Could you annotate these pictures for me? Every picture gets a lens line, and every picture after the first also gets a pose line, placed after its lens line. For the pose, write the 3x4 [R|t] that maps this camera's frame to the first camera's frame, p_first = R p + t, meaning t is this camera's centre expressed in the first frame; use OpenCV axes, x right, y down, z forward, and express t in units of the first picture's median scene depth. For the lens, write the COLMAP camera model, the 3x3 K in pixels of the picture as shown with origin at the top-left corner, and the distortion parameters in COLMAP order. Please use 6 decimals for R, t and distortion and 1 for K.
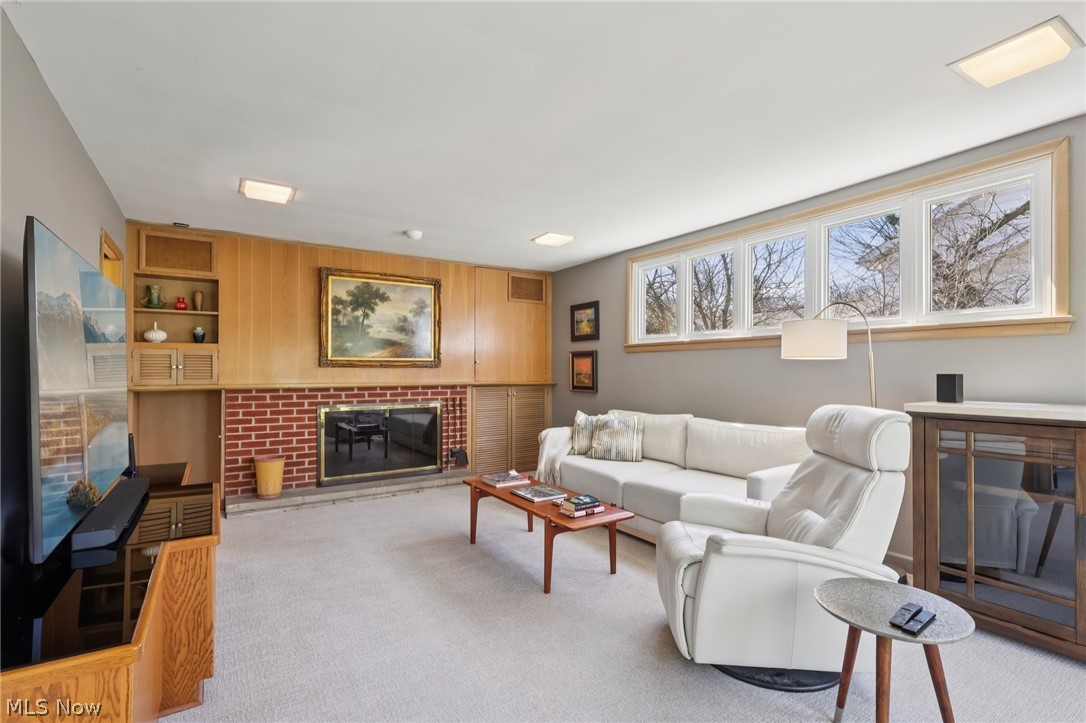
lens RADIAL K [[507.5, 0, 544.7], [0, 507.5, 368.6], [0, 0, 1]] dist [0.000669, 0.001161]
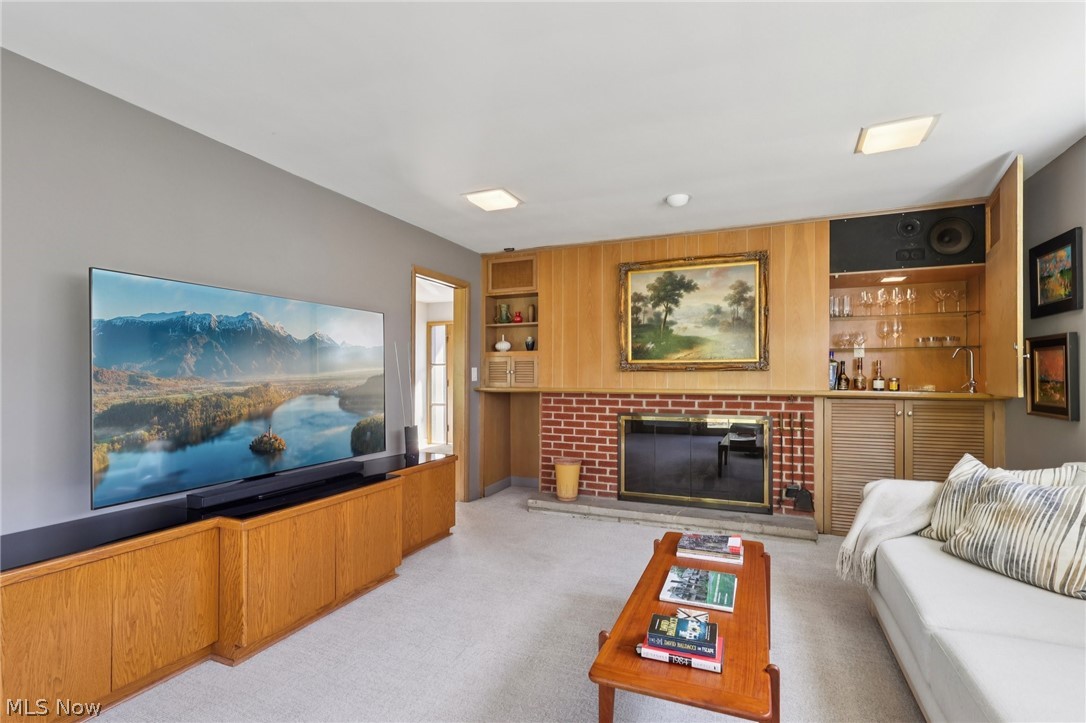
lens RADIAL K [[507.5, 0, 544.7], [0, 507.5, 368.6], [0, 0, 1]] dist [0.000669, 0.001161]
pose [[0.553164, -0.011425, -0.832994, 0.248354], [0.002916, 0.999926, -0.011778, 0.002874], [0.833067, 0.004087, 0.553156, 0.356871]]
